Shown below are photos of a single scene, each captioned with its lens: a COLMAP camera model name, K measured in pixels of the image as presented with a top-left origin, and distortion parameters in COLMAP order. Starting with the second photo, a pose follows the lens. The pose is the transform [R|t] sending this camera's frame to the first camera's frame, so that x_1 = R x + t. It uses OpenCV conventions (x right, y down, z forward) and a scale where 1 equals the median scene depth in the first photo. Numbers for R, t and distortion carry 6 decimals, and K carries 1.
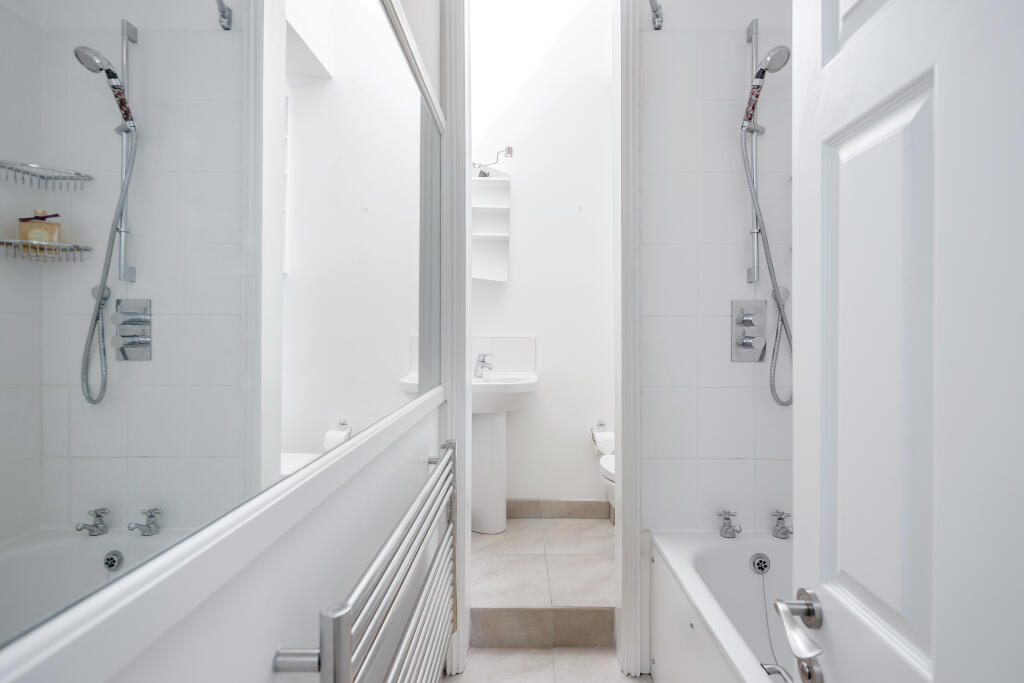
lens RADIAL K [[522.7, 0, 515.0], [0, 522.7, 339.0], [0, 0, 1]] dist [-0.004842, 0.001171]
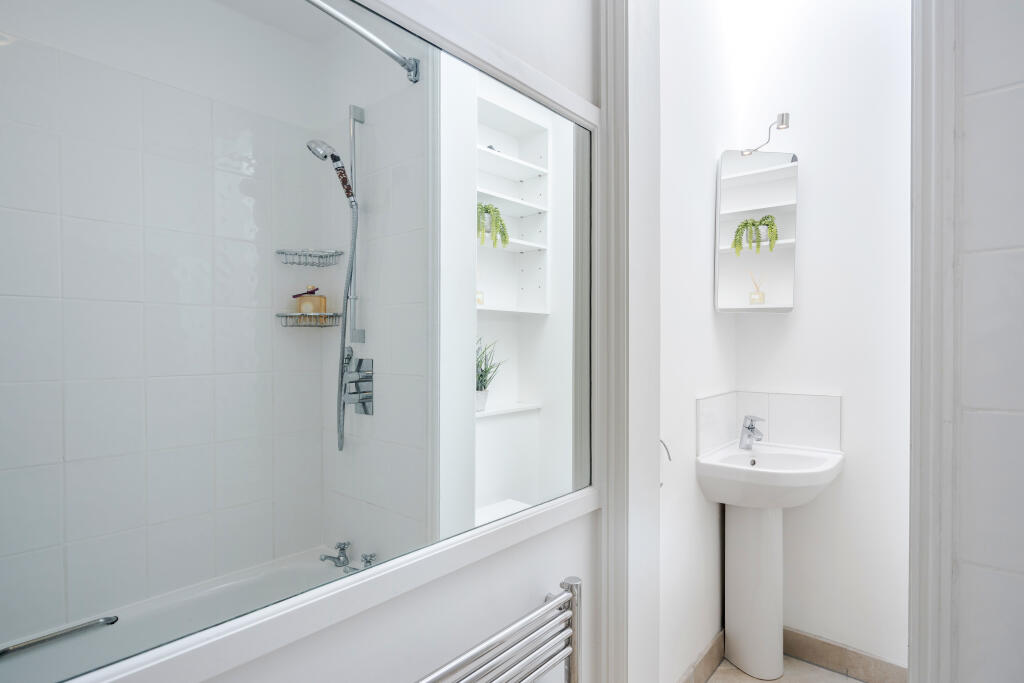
lens RADIAL K [[522.7, 0, 514.2], [0, 522.7, 362.9], [0, 0, 1]] dist [-0.004842, 0.001171]
pose [[0.764779, 0.008256, -0.644240, 0.223415], [0.002644, 0.999869, 0.015951, -0.086782], [0.644288, -0.013902, 0.764657, 0.374541]]
